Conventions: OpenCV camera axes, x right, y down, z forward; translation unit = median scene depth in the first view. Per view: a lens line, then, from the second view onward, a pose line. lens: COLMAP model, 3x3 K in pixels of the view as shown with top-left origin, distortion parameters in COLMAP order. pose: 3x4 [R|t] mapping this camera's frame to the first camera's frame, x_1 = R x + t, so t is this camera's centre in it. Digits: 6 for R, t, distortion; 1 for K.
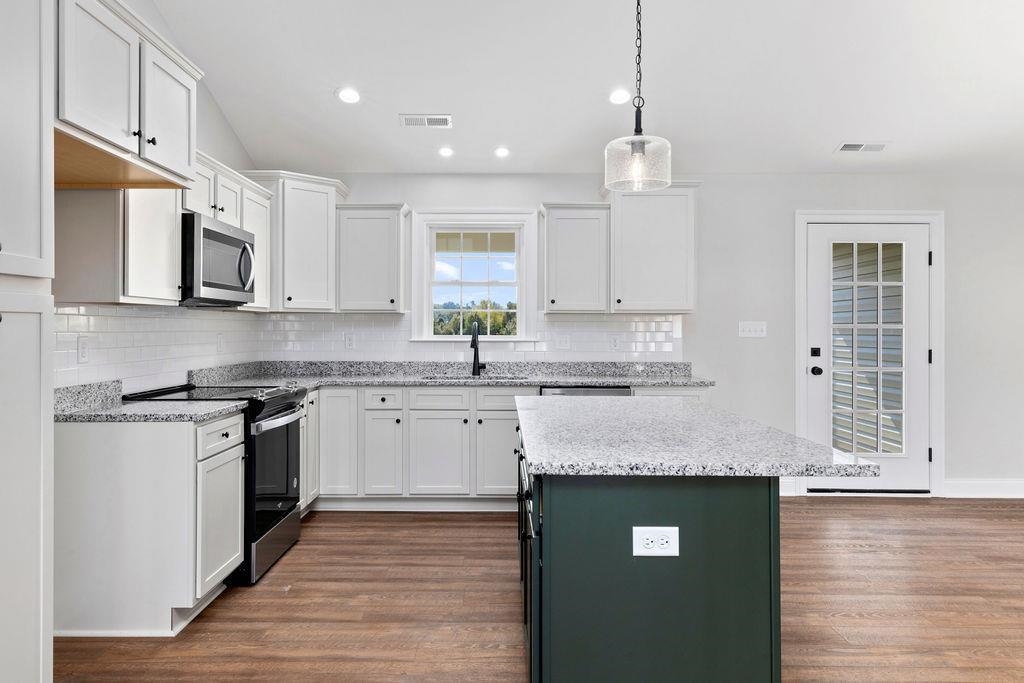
lens RADIAL K [[706.5, 0, 499.0], [0, 706.5, 333.8], [0, 0, 1]] dist [0.021884, -0.000527]
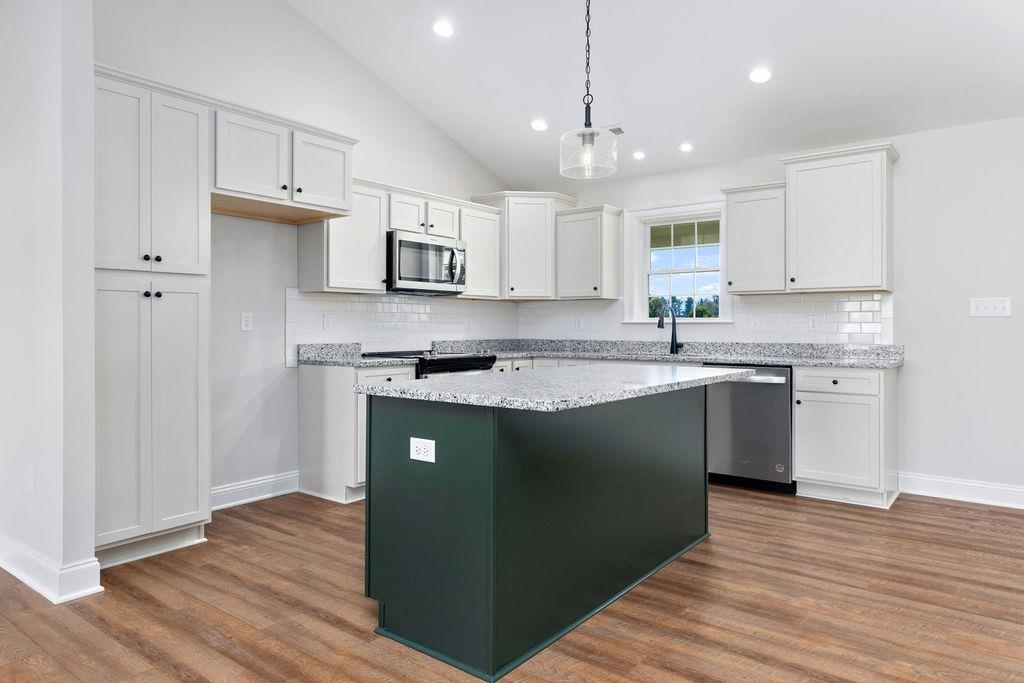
lens RADIAL K [[653.8, 0, 522.4], [0, 653.8, 334.5], [0, 0, 1]] dist [0.010814, -0.005281]
pose [[0.799831, 0.005415, -0.600201, 0.434228], [-0.003342, 0.999984, 0.004569, 0.027998], [0.600216, -0.001648, 0.799836, 0.052944]]
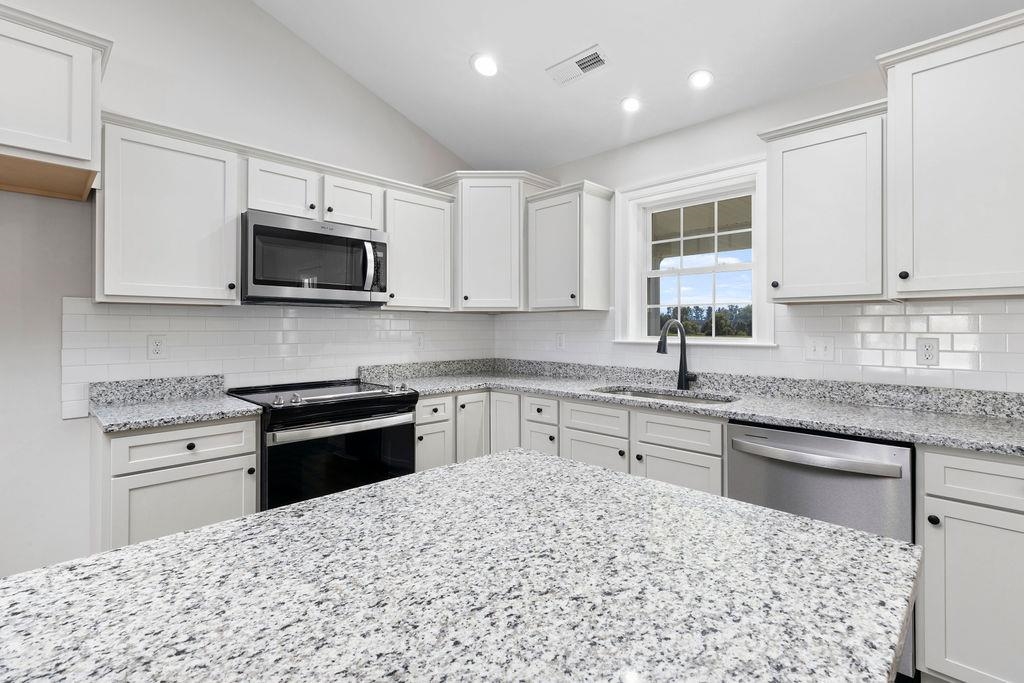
lens RADIAL K [[468.8, 0, 522.9], [0, 468.8, 329.8], [0, 0, 1]] dist [-0.002997, -0.000623]
pose [[0.718423, 0.001301, -0.695605, 0.217745], [-0.005254, 0.999980, -0.003557, -0.002790], [0.695587, 0.006210, 0.718415, 0.577136]]
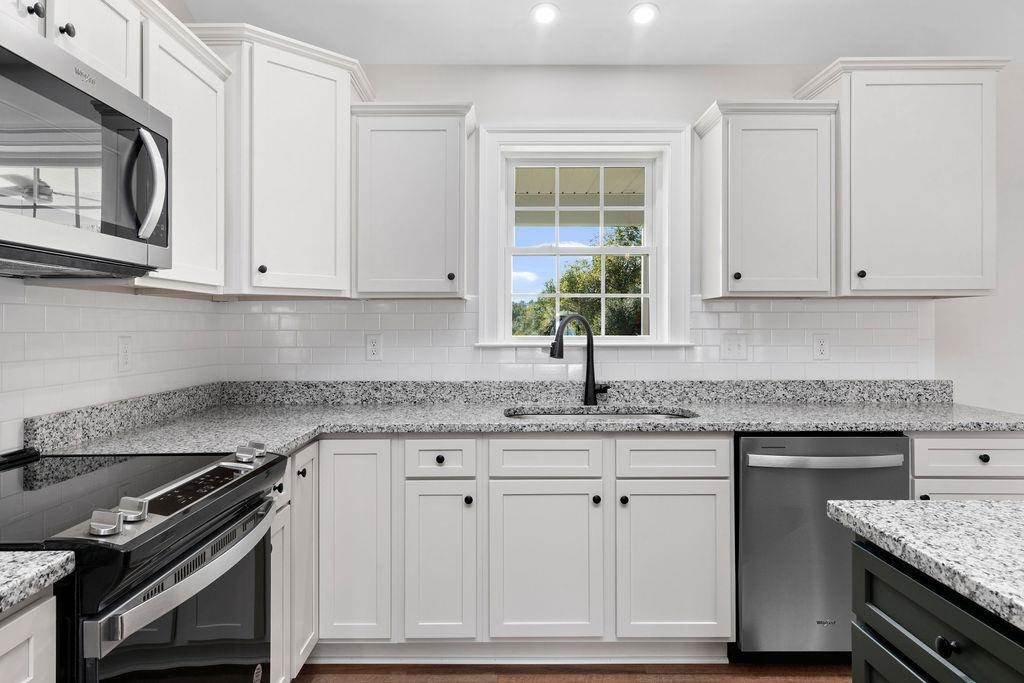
lens RADIAL K [[653.8, 0, 502.7], [0, 653.8, 319.4], [0, 0, 1]] dist [0.010814, -0.005281]
pose [[0.999990, -0.004311, 0.001177, -0.117279], [0.004333, 0.999814, -0.018797, -0.002127], [-0.001096, 0.018802, 0.999823, 0.509956]]
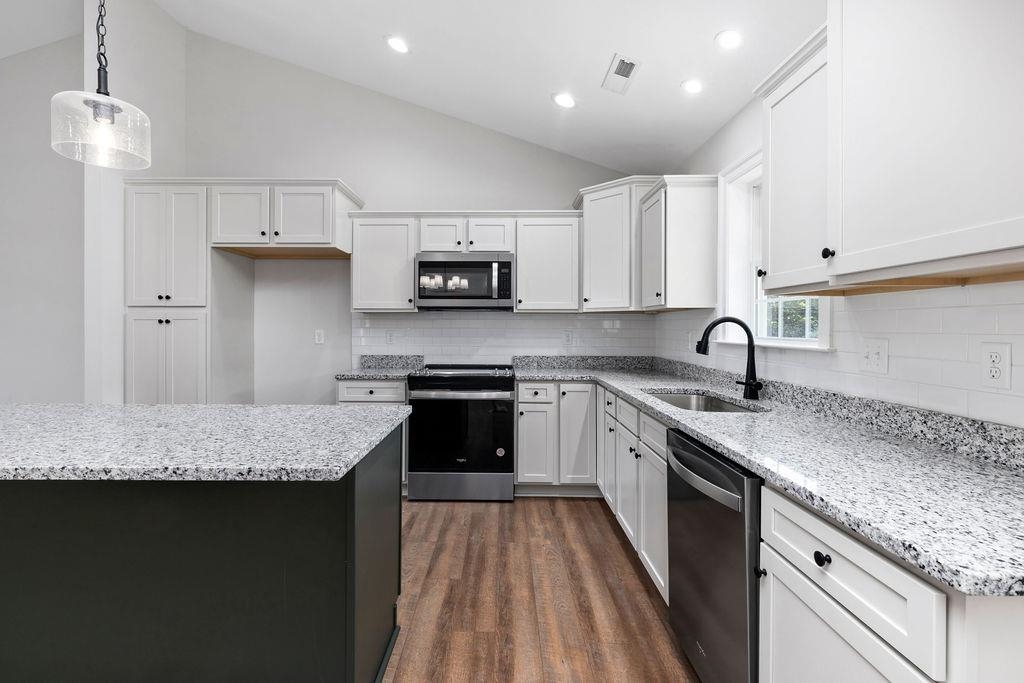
lens RADIAL K [[468.8, 0, 500.0], [0, 468.8, 330.6], [0, 0, 1]] dist [-0.002997, -0.000623]
pose [[-0.013218, 0.005089, -0.999900, 0.445827], [-0.012067, 0.999913, 0.005248, -0.003314], [0.999840, 0.012135, -0.013155, 0.865915]]
